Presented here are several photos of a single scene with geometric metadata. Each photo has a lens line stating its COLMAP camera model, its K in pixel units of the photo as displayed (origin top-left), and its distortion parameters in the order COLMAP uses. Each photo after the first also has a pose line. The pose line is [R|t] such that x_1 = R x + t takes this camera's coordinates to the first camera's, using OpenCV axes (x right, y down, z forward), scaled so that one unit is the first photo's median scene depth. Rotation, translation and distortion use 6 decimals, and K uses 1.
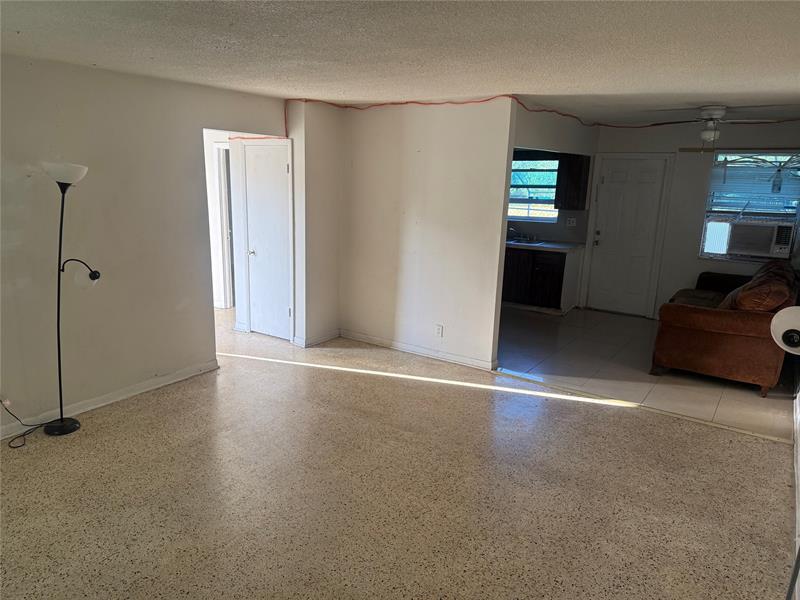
lens RADIAL K [[560.9, 0, 390.5], [0, 560.9, 300.7], [0, 0, 1]] dist [0.084244, -0.101952]
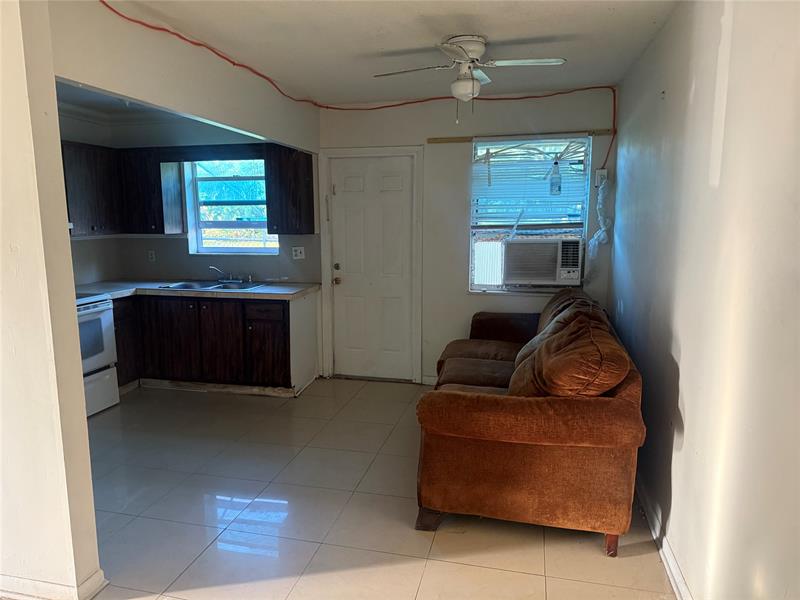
lens RADIAL K [[555.6, 0, 385.4], [0, 555.6, 308.3], [0, 0, 1]] dist [0.071686, -0.138963]
pose [[0.934788, -0.090526, 0.343477, 0.216485], [0.109029, 0.993426, -0.034903, -0.046062], [-0.338059, 0.070076, 0.938512, 0.410716]]
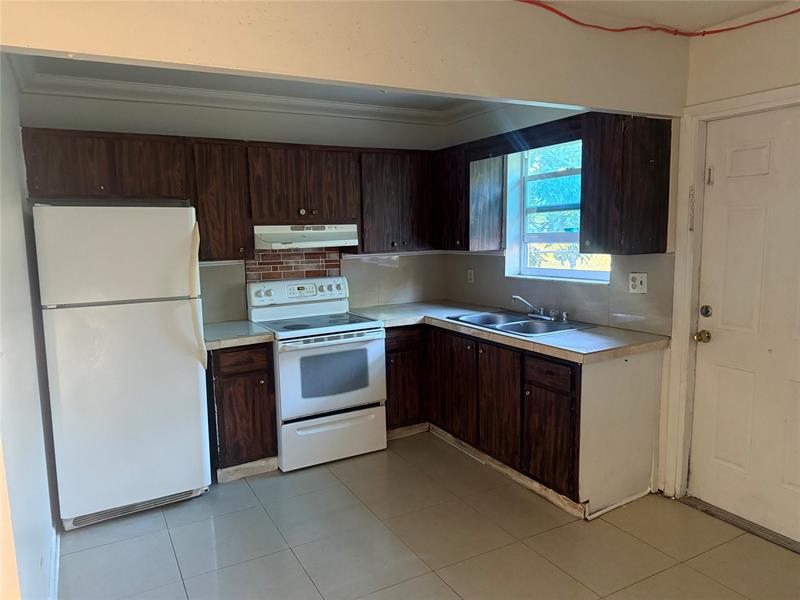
lens RADIAL K [[549.5, 0, 372.6], [0, 549.5, 301.4], [0, 0, 1]] dist [0.117438, -0.182694]
pose [[0.882116, 0.004641, -0.471009, 0.403895], [-0.049221, 0.995385, -0.082375, -0.097376], [0.468453, 0.095848, 0.878274, 0.652061]]
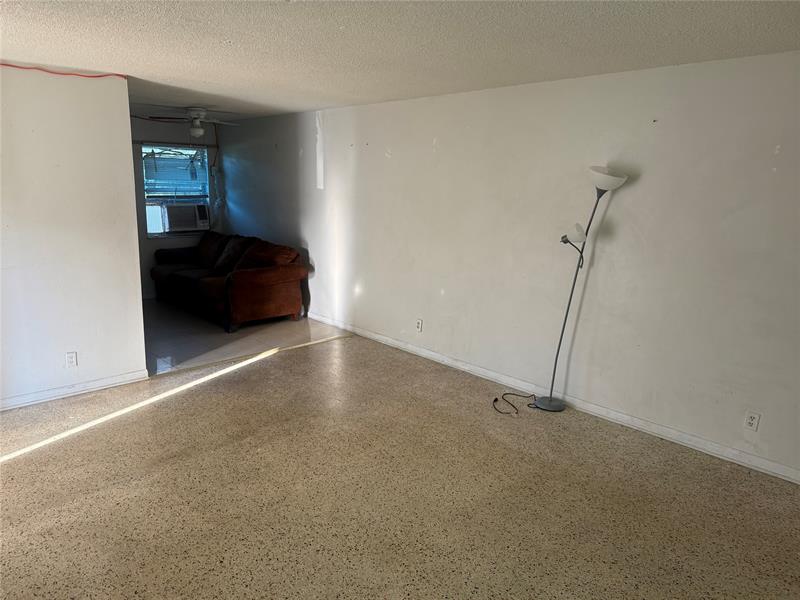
lens RADIAL K [[549.5, 0, 372.6], [0, 549.5, 301.4], [0, 0, 1]] dist [0.117438, -0.182694]
pose [[0.231219, -0.227299, 0.945977, -0.457067], [0.200833, 0.962535, 0.182189, -0.070562], [-0.951947, 0.147858, 0.268206, 0.313123]]
